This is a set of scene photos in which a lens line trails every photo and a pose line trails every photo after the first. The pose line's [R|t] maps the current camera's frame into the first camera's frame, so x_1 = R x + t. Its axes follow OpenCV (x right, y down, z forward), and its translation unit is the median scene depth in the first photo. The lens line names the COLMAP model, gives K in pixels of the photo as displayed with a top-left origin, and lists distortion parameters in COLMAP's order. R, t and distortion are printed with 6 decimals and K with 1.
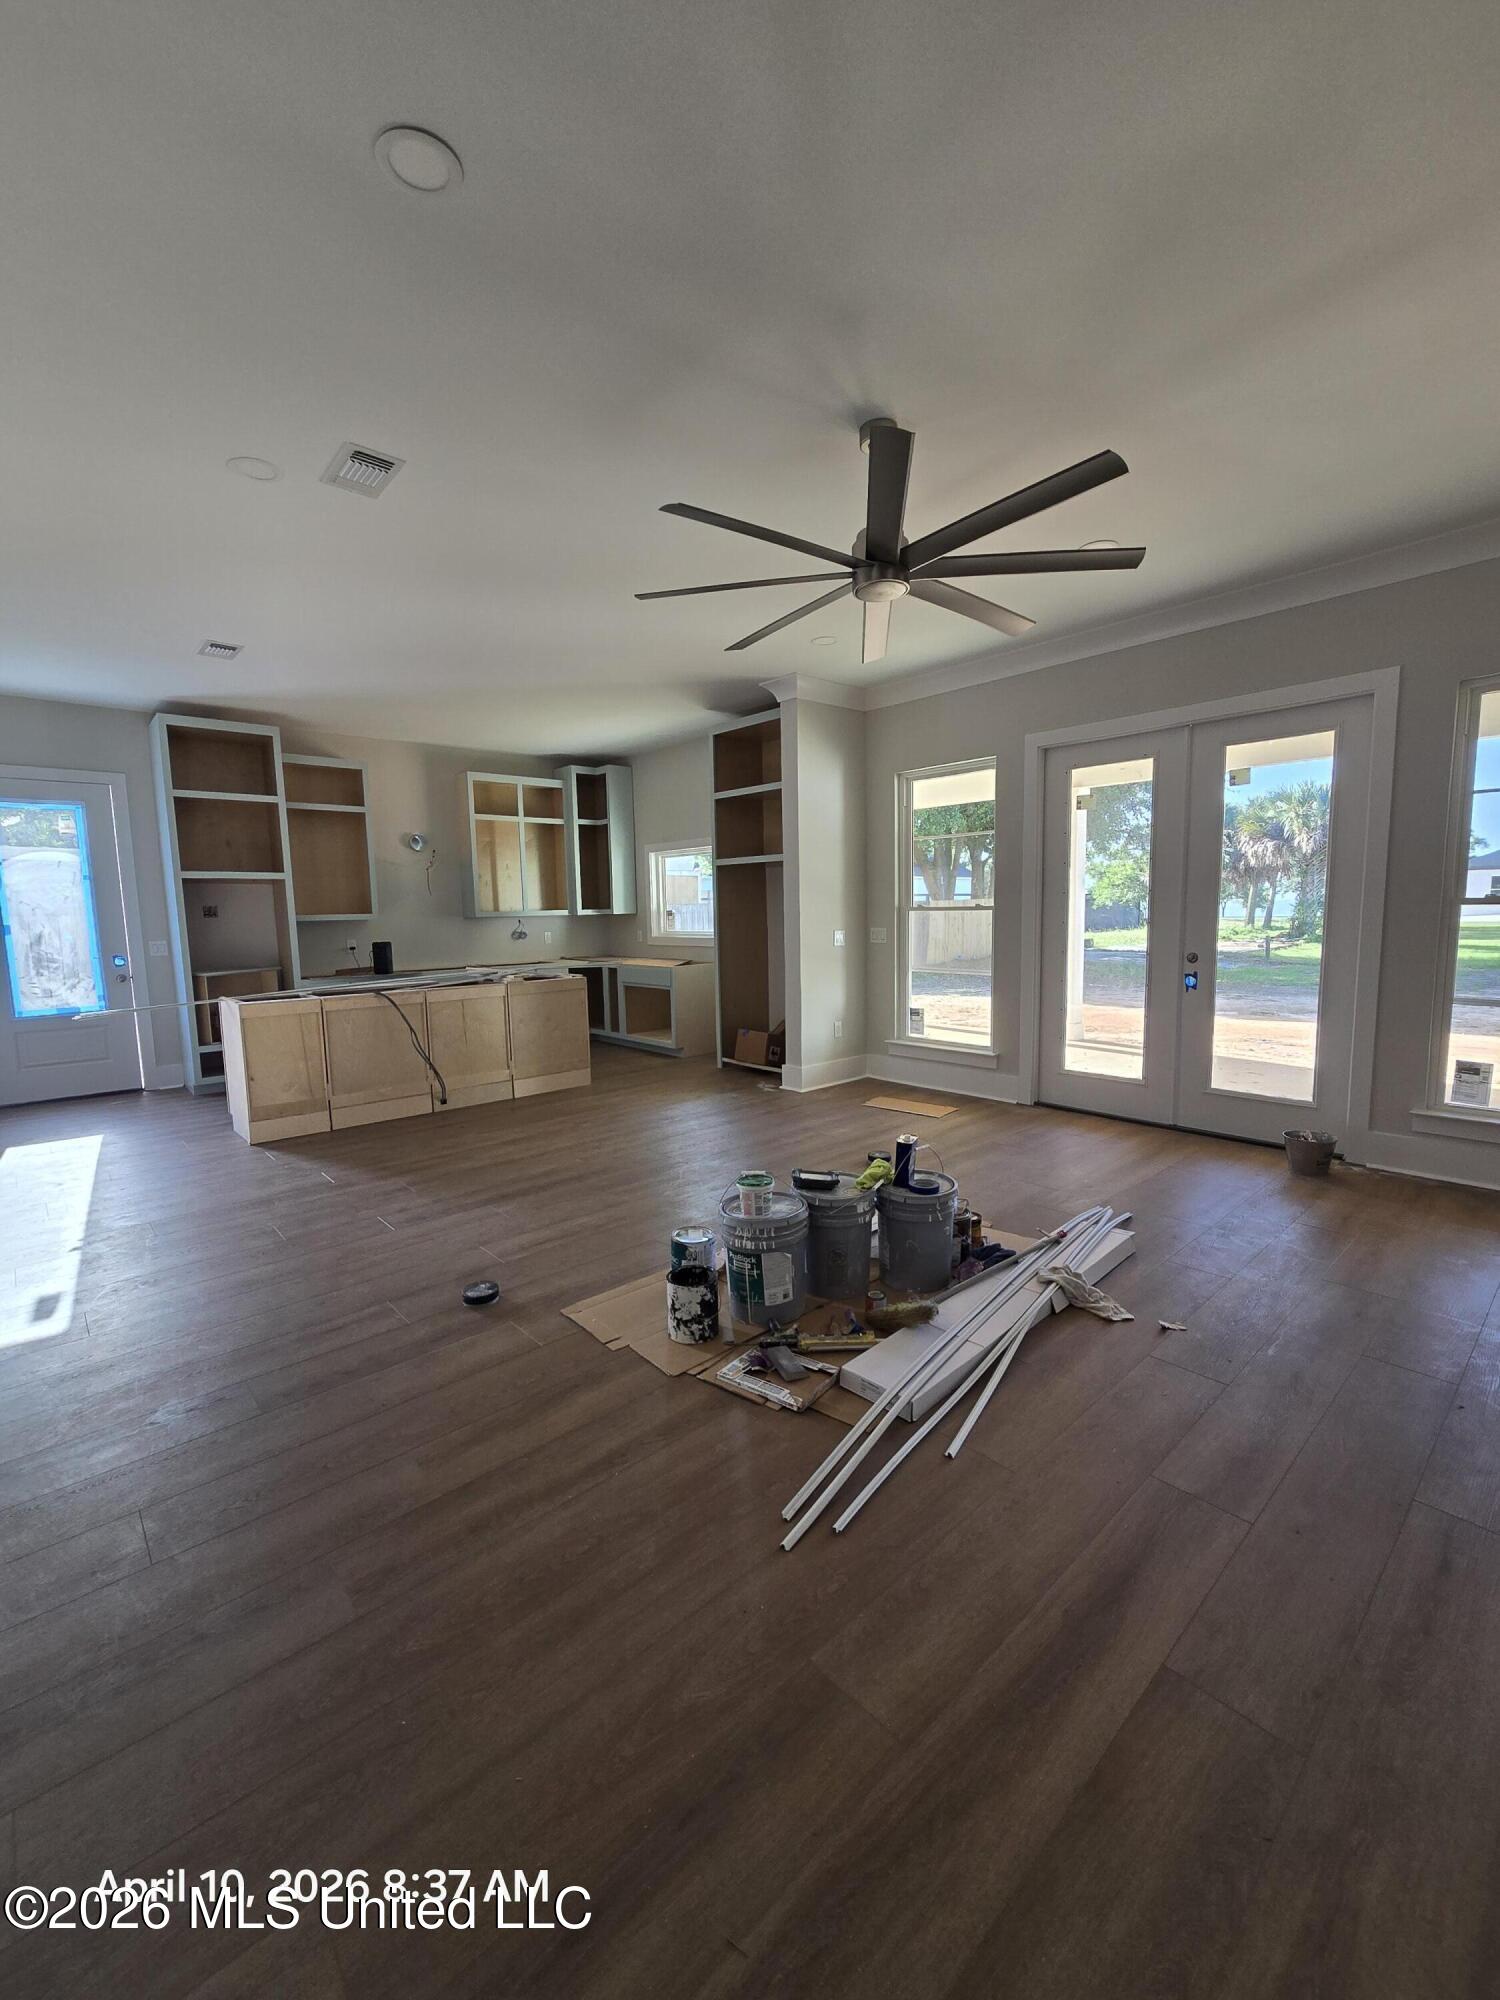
lens RADIAL K [[823.7, 0, 759.7], [0, 823.7, 1004.7], [0, 0, 1]] dist [0.003720, -0.000571]
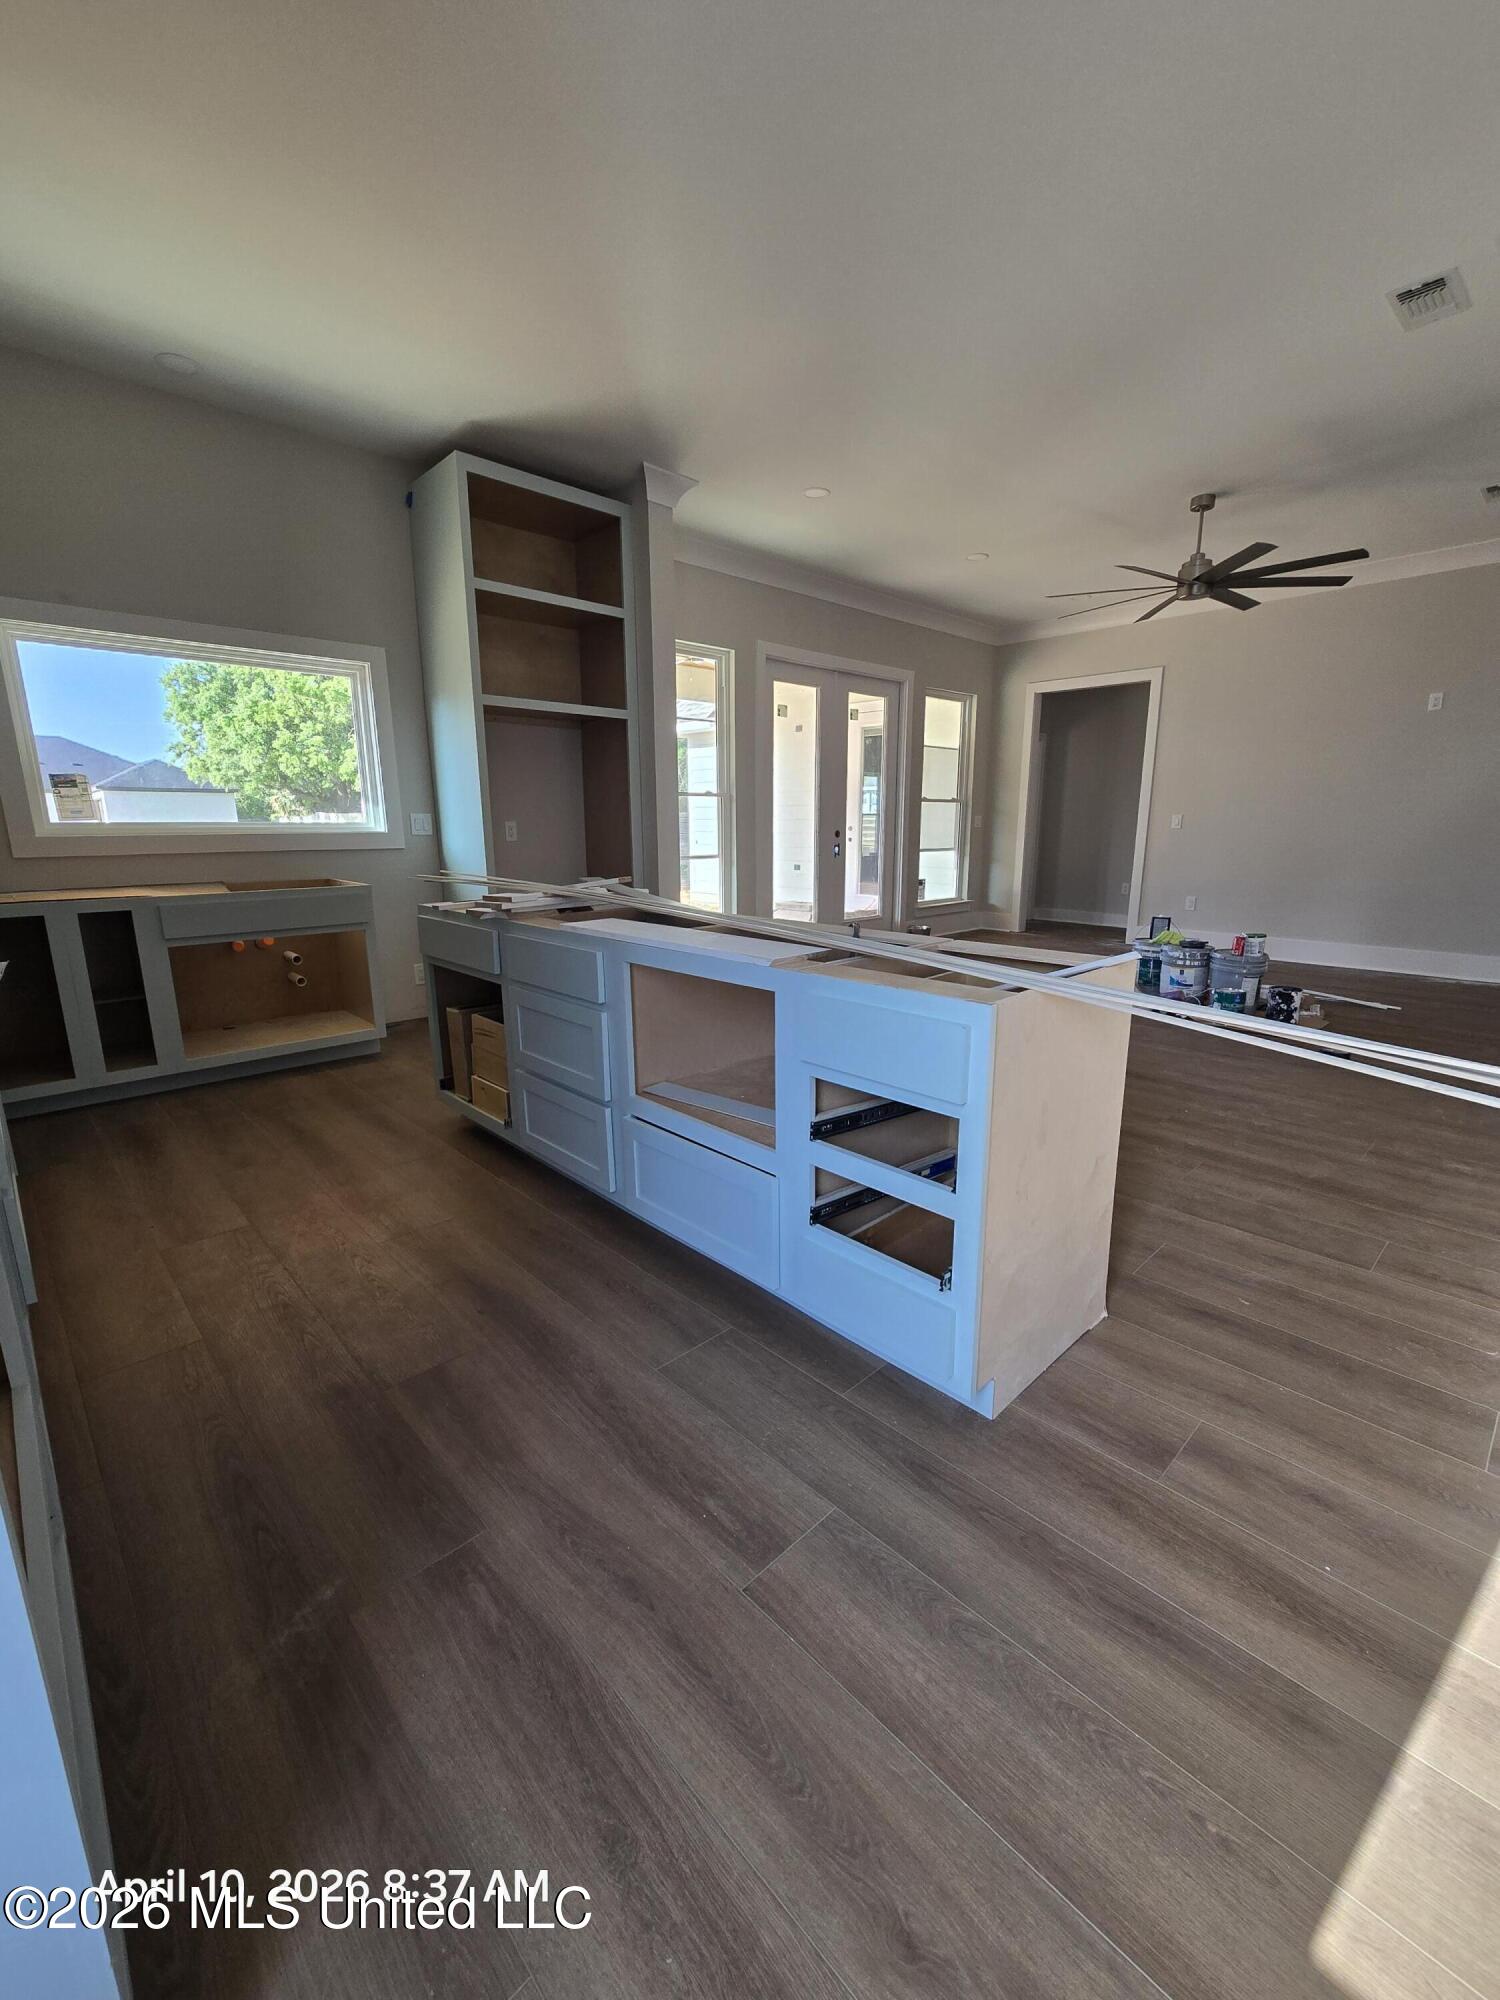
lens RADIAL K [[816.7, 0, 772.9], [0, 816.7, 1010.4], [0, 0, 1]] dist [0.008146, -0.000069]
pose [[-0.040082, -0.211240, 0.976612, -0.999966], [0.114968, 0.969931, 0.214513, -0.078444], [-0.992560, 0.120878, -0.014591, 1.188659]]
